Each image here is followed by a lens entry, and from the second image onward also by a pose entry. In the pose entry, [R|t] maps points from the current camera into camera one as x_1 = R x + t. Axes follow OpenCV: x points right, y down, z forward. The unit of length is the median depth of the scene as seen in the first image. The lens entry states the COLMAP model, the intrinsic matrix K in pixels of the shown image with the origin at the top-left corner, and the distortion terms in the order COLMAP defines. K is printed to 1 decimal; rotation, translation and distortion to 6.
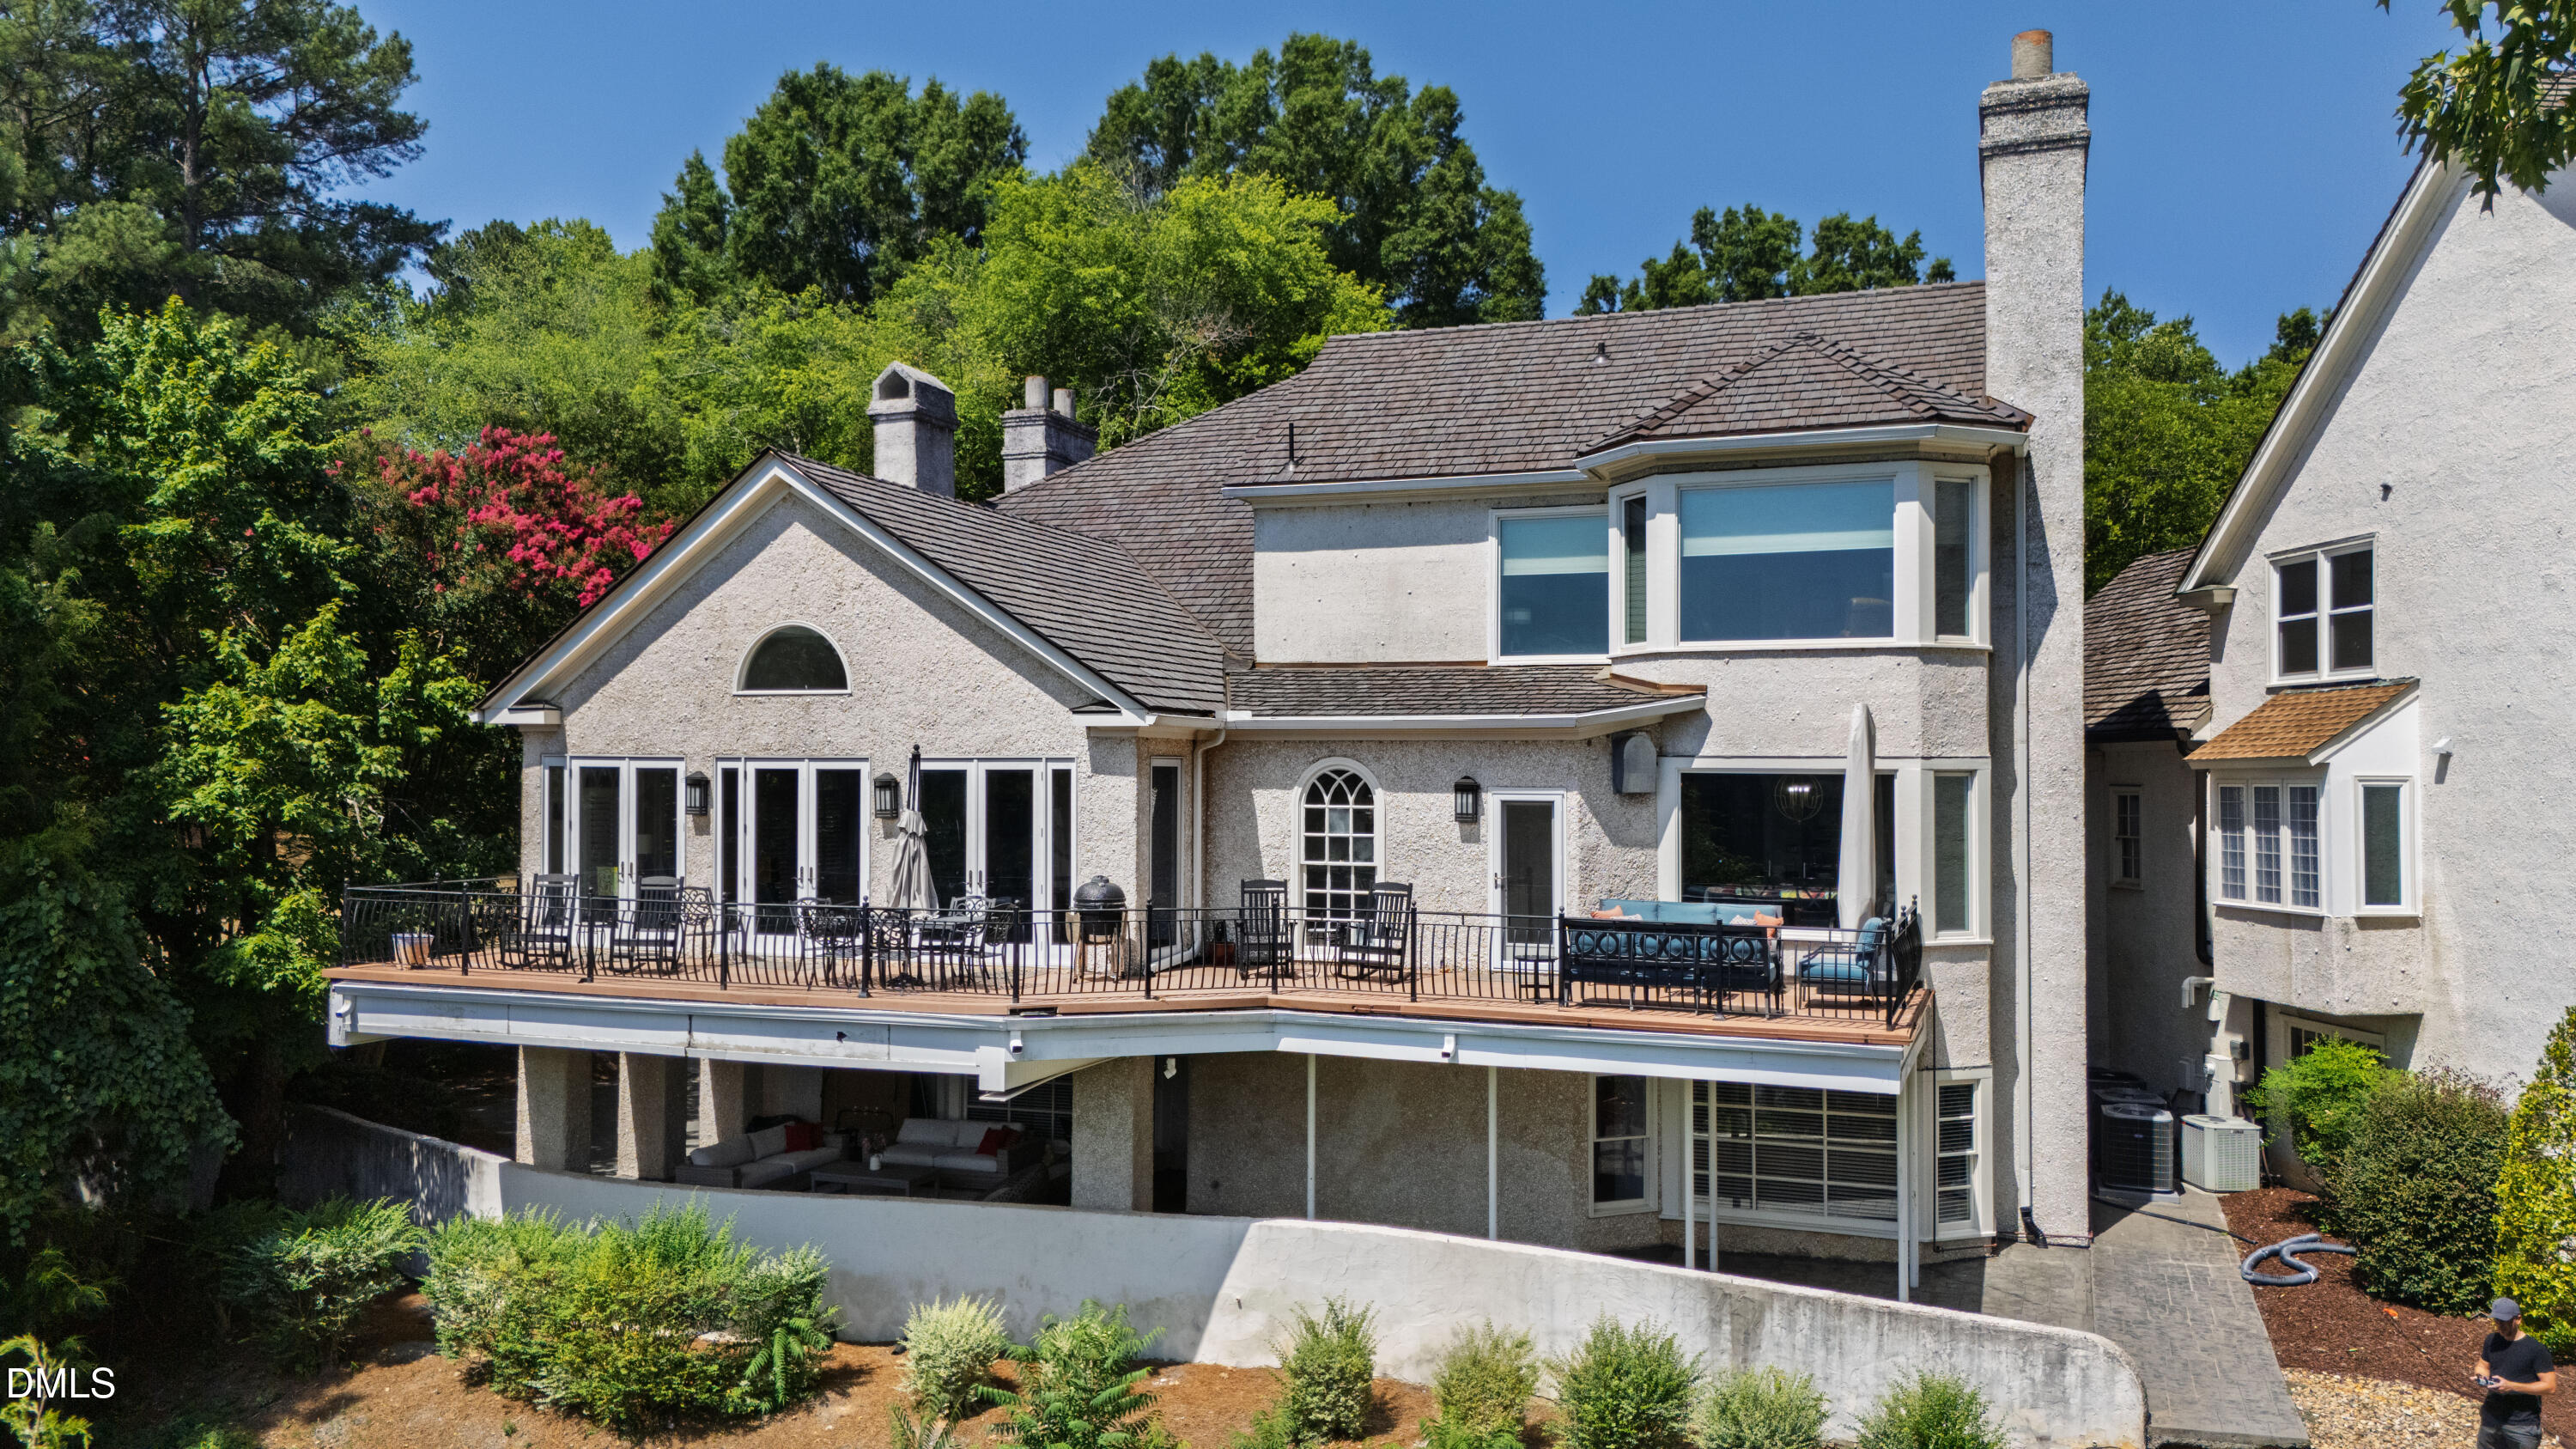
lens RADIAL K [[1872.9, 0, 1236.5], [0, 1872.9, 723.3], [0, 0, 1]] dist [0.085961, -0.074592]
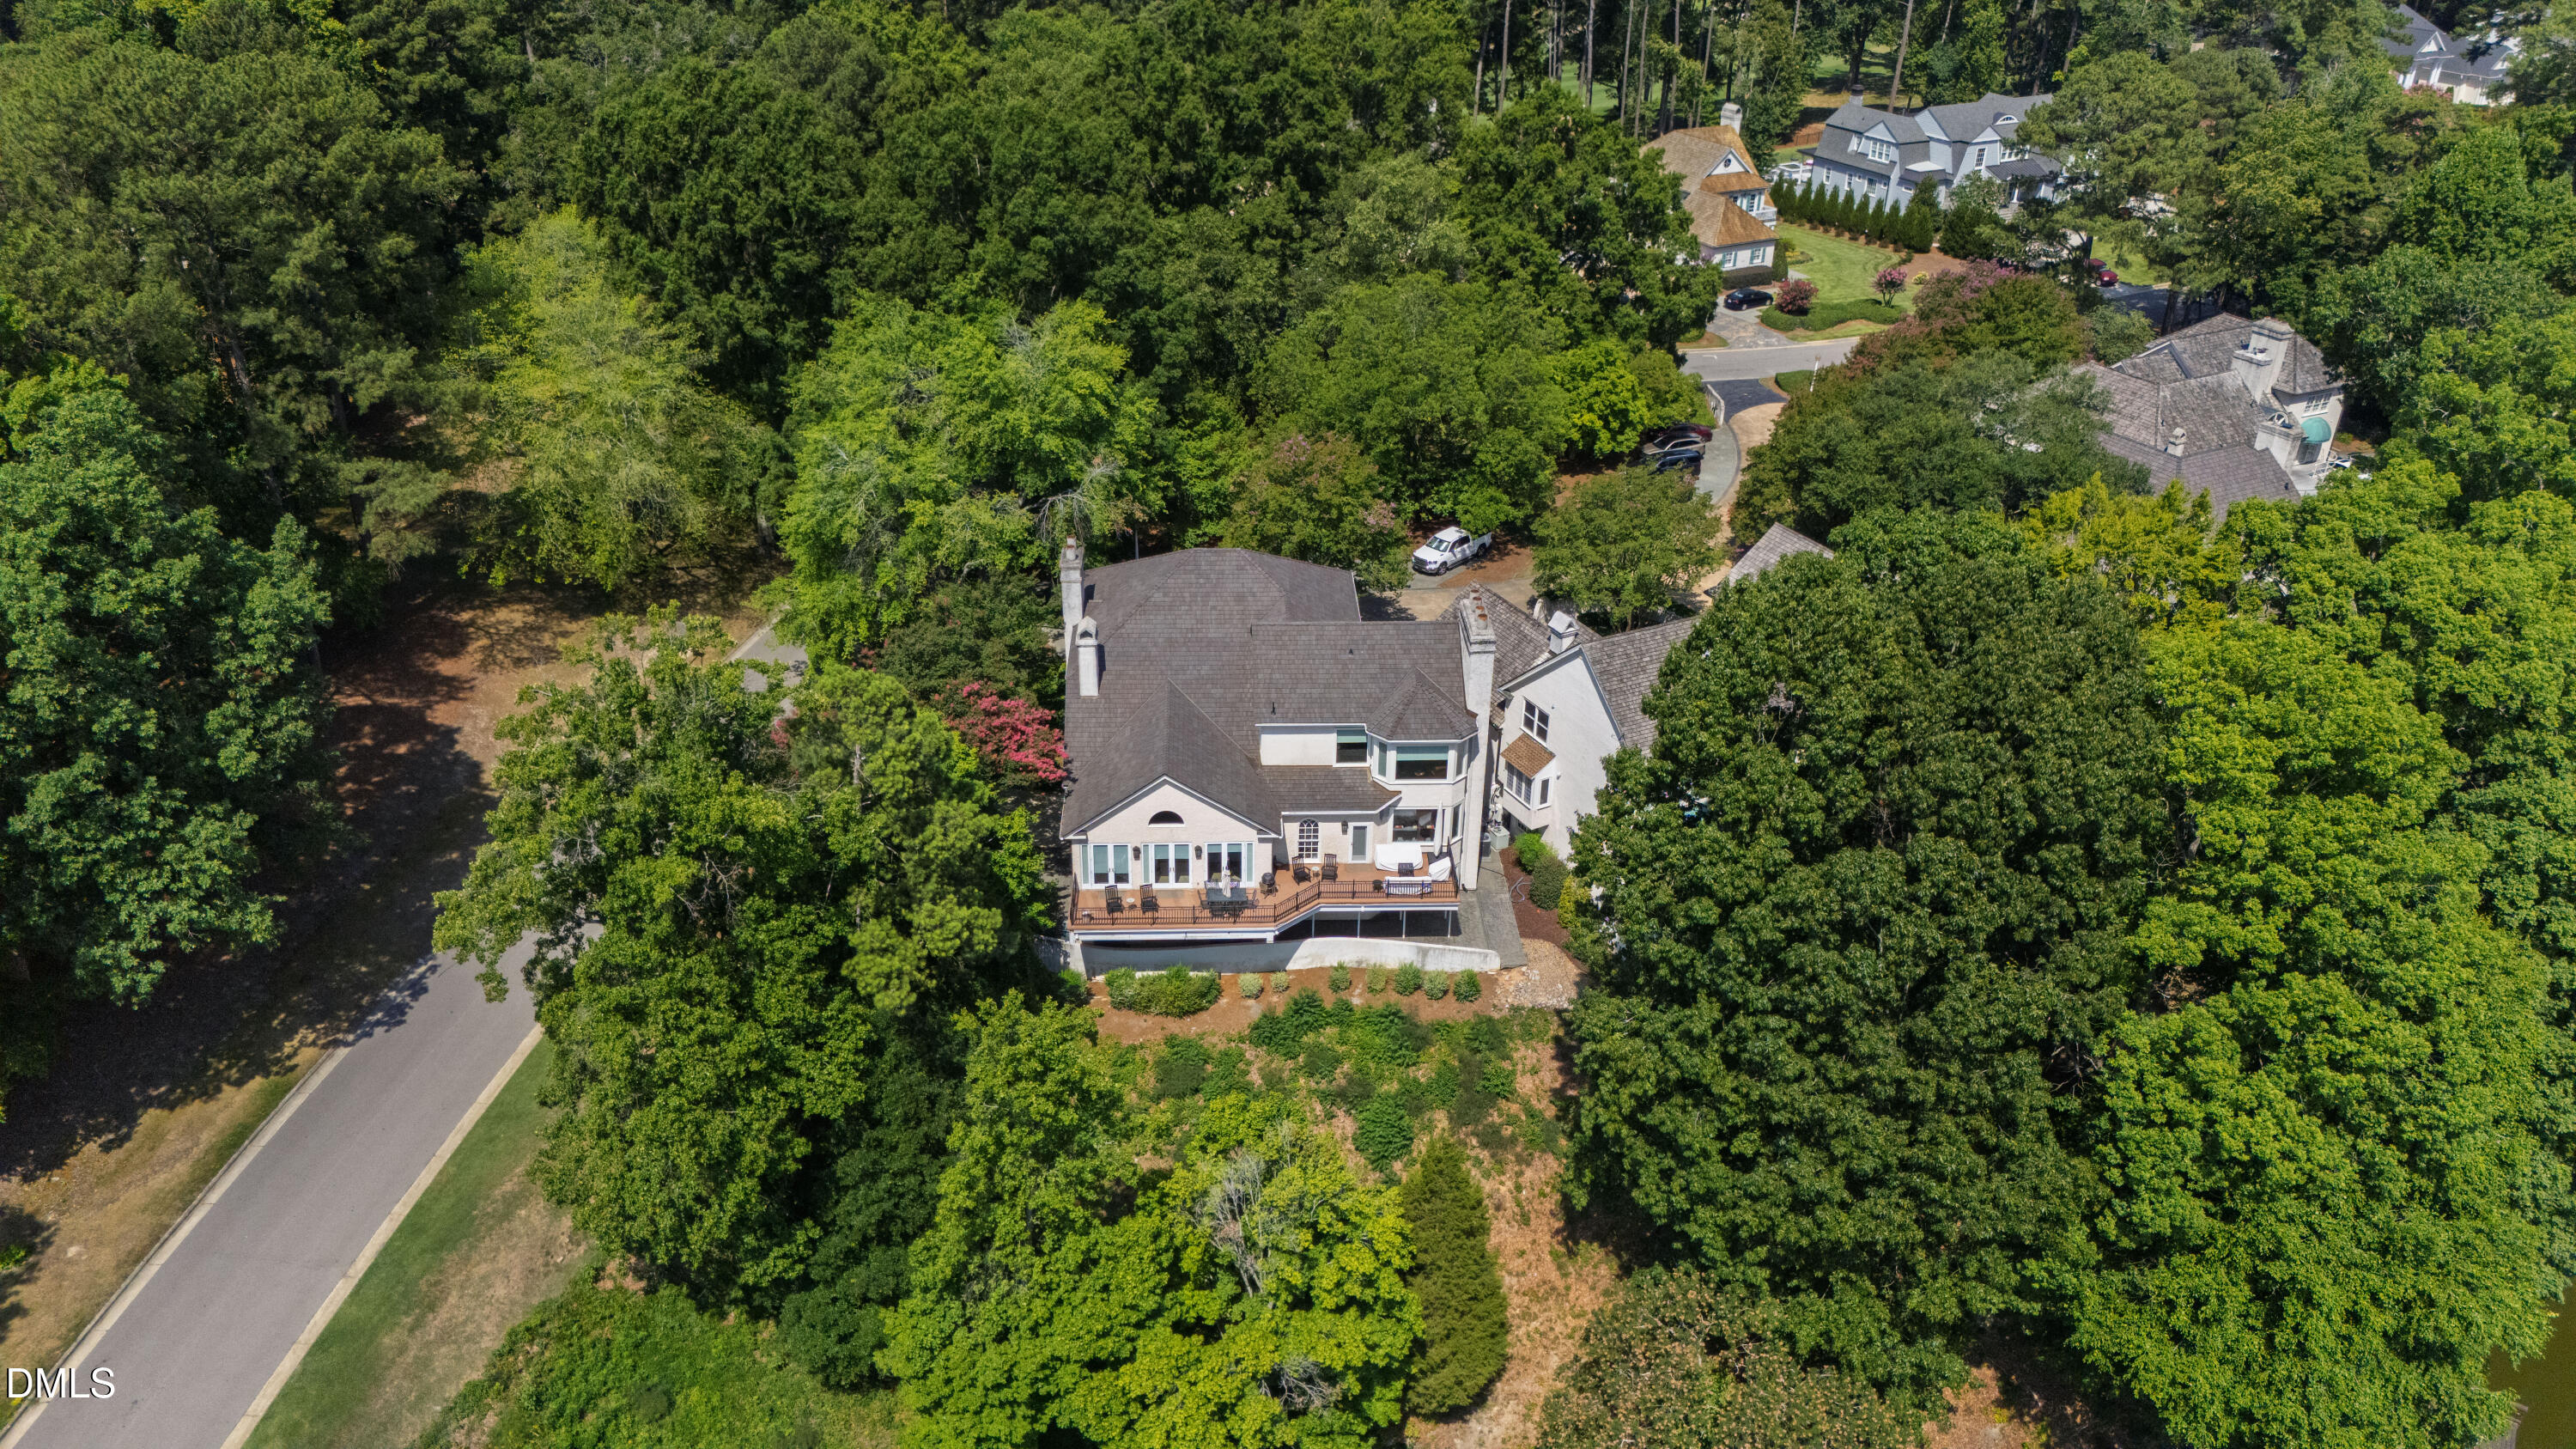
lens RADIAL K [[1815.8, 0, 1230.9], [0, 1815.8, 718.4], [0, 0, 1]] dist [0.004840, 0.000608]
pose [[0.921201, -0.180166, 0.344861, -1.293864], [0.001305, 0.887758, 0.460308, -1.809993], [-0.389085, -0.423586, 0.818039, -1.799095]]
